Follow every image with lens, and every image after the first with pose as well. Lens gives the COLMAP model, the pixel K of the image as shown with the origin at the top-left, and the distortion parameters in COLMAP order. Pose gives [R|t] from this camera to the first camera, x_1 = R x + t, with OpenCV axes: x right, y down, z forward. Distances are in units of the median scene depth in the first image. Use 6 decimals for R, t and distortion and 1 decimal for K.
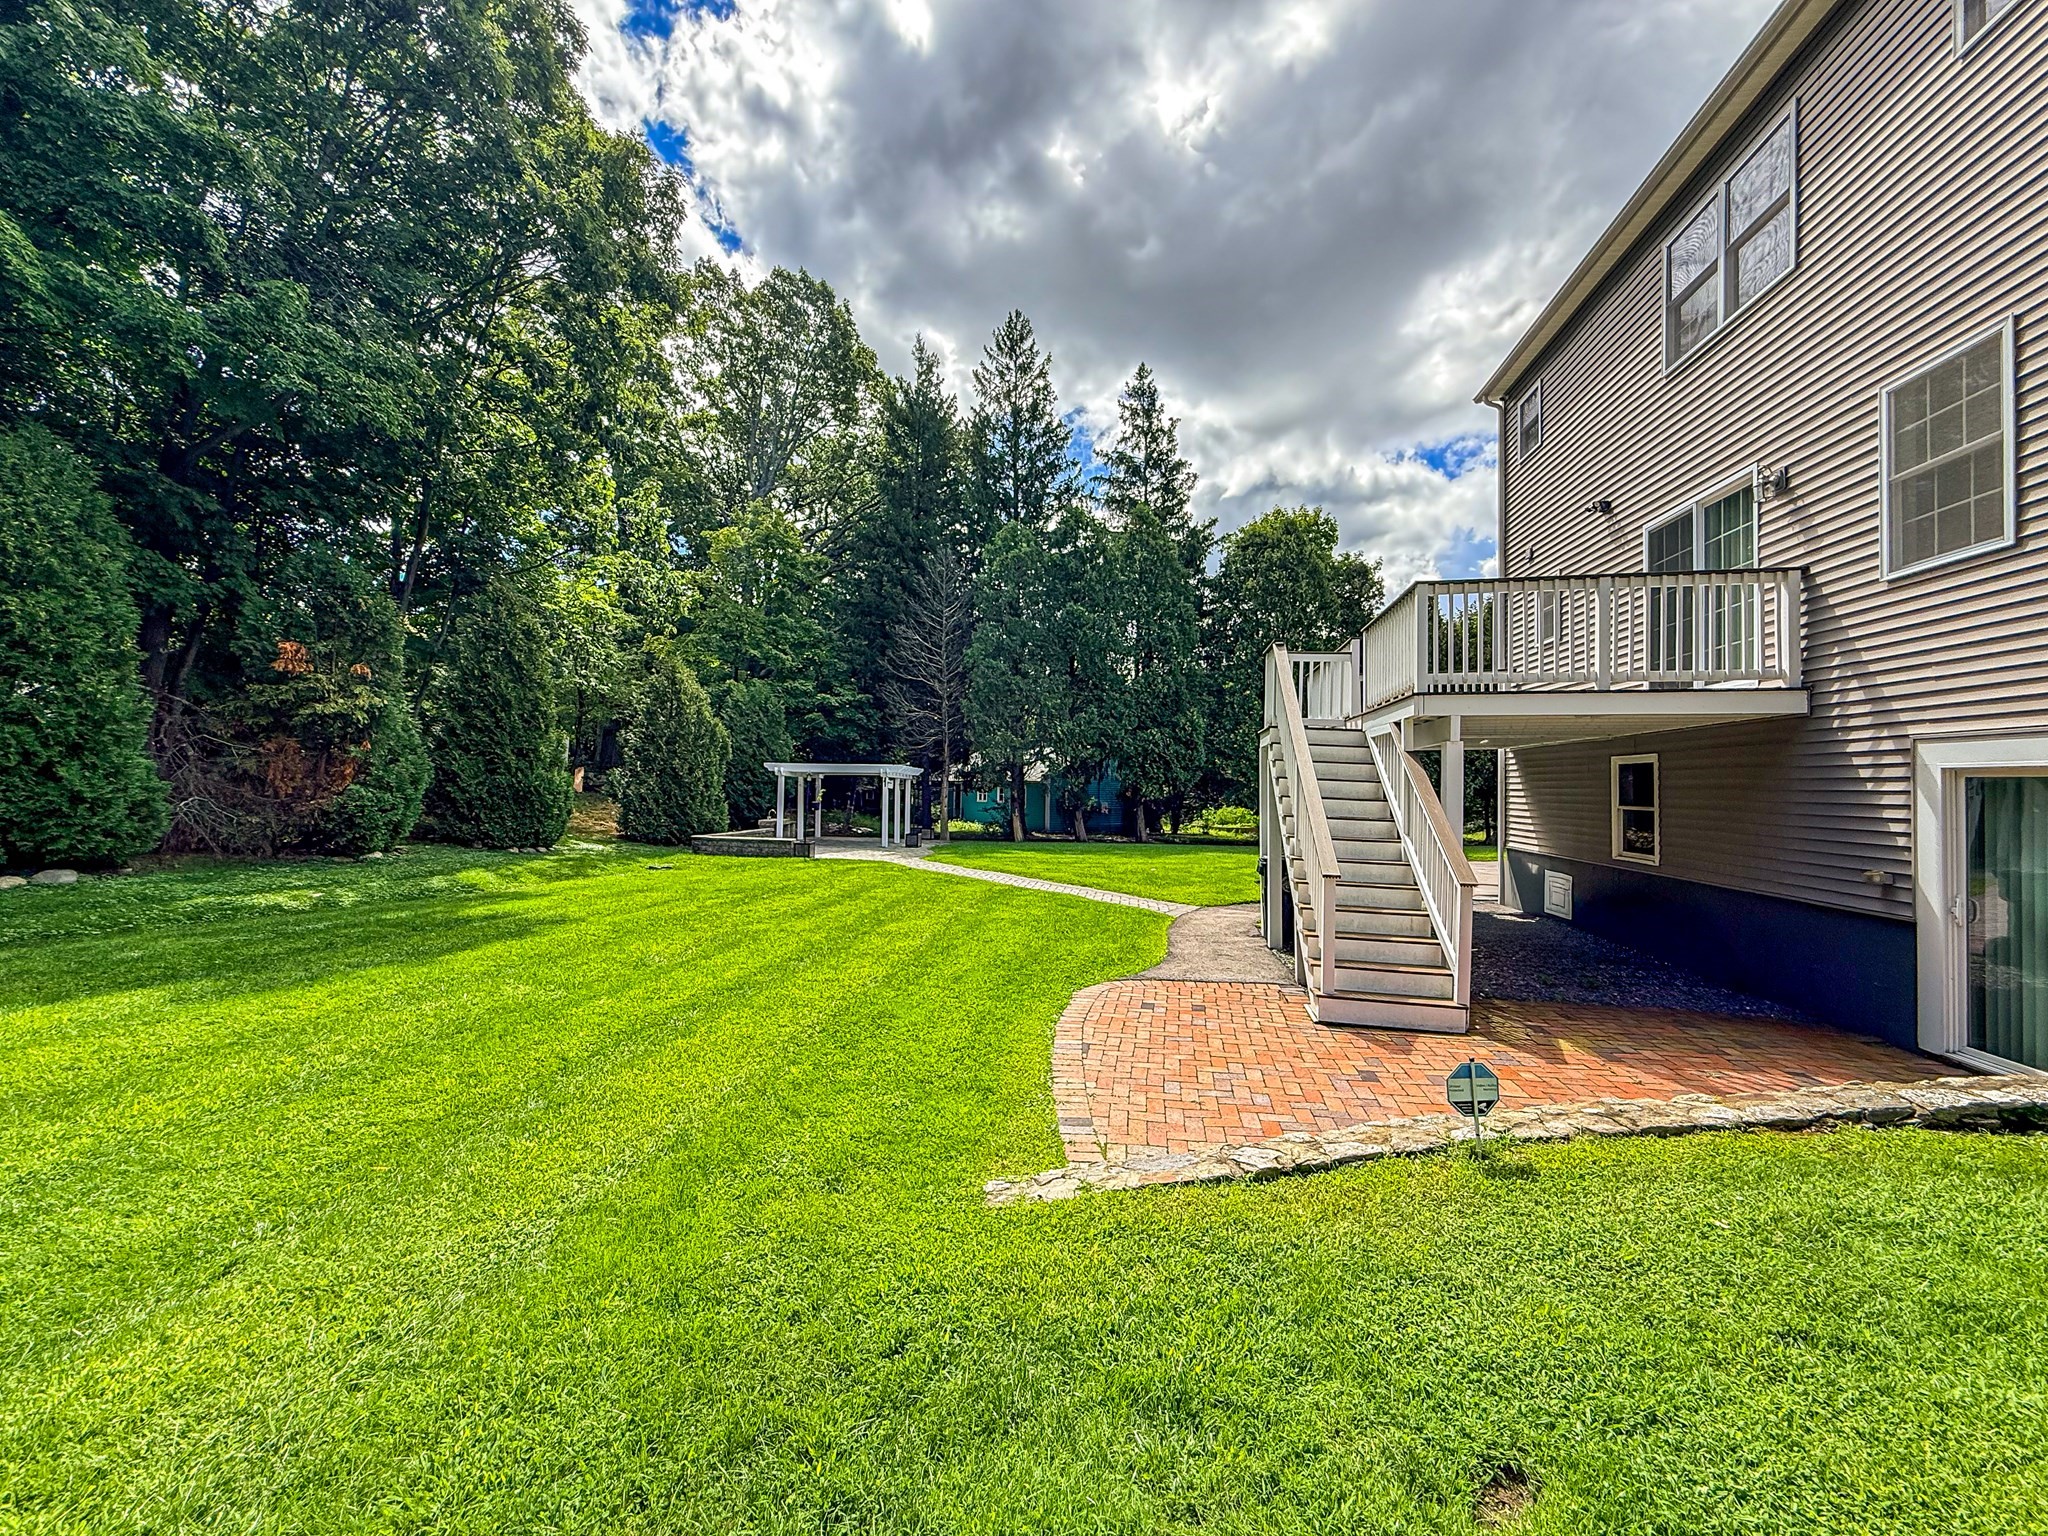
lens RADIAL K [[824.8, 0, 1008.3], [0, 824.8, 769.3], [0, 0, 1]] dist [-0.002158, -0.000178]
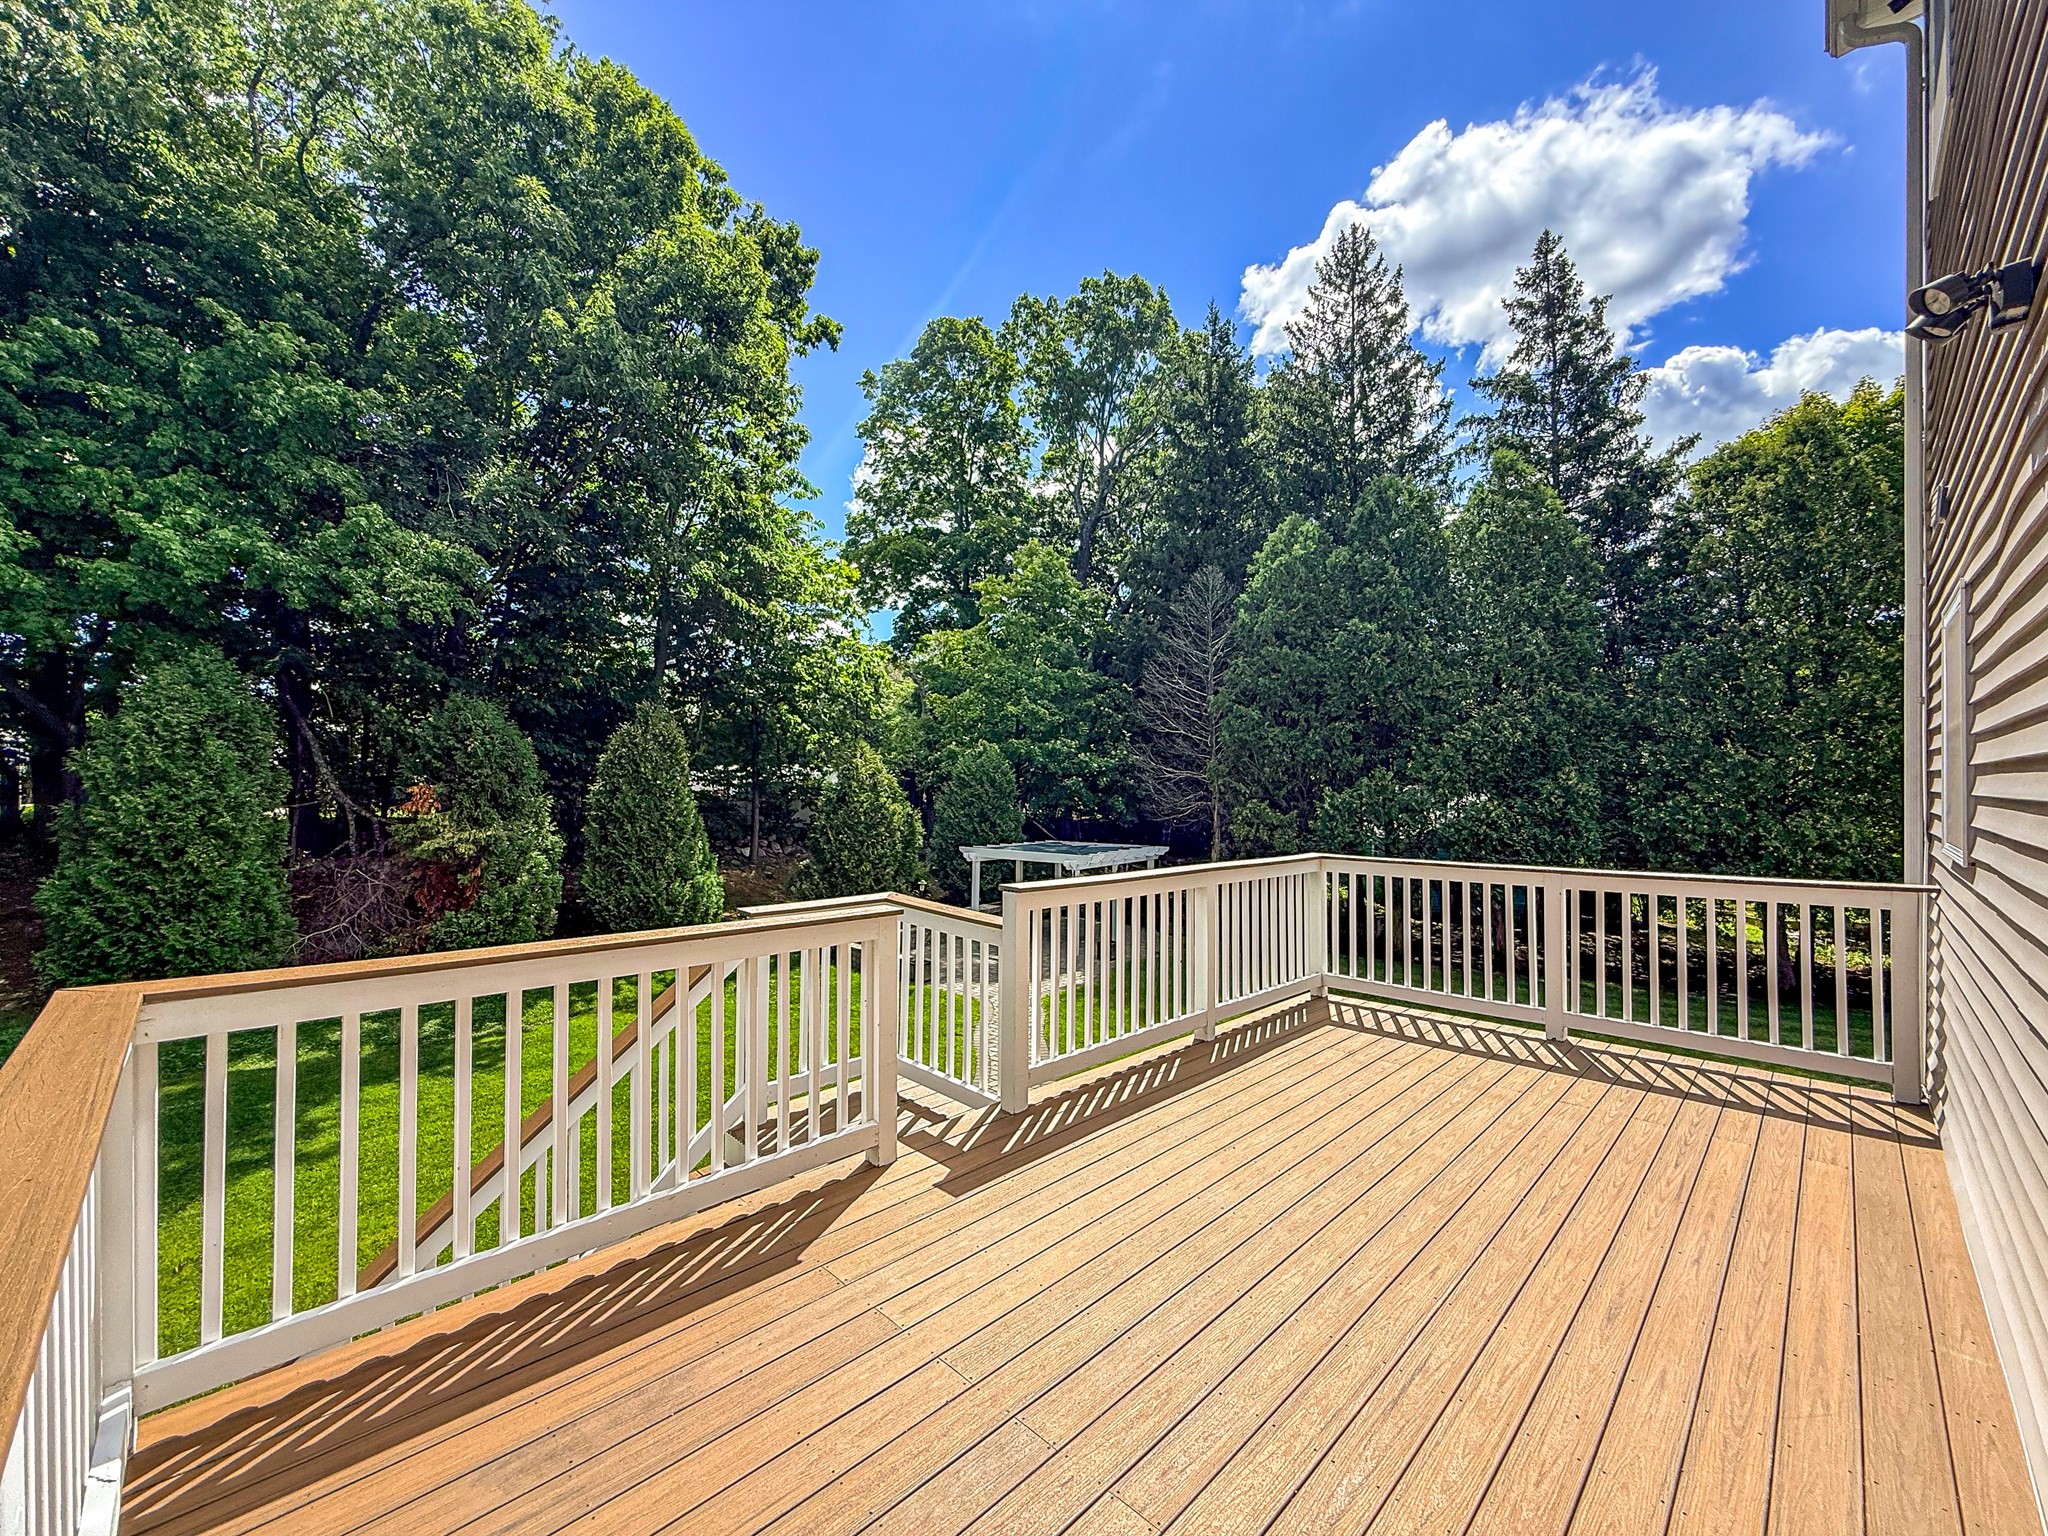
lens RADIAL K [[824.8, 0, 1008.3], [0, 824.8, 769.3], [0, 0, 1]] dist [-0.002158, -0.000178]
pose [[0.824728, -0.015252, -0.565324, 0.199864], [0.017420, 0.999847, -0.001562, -0.069194], [0.565262, -0.008560, 0.824867, 0.221883]]
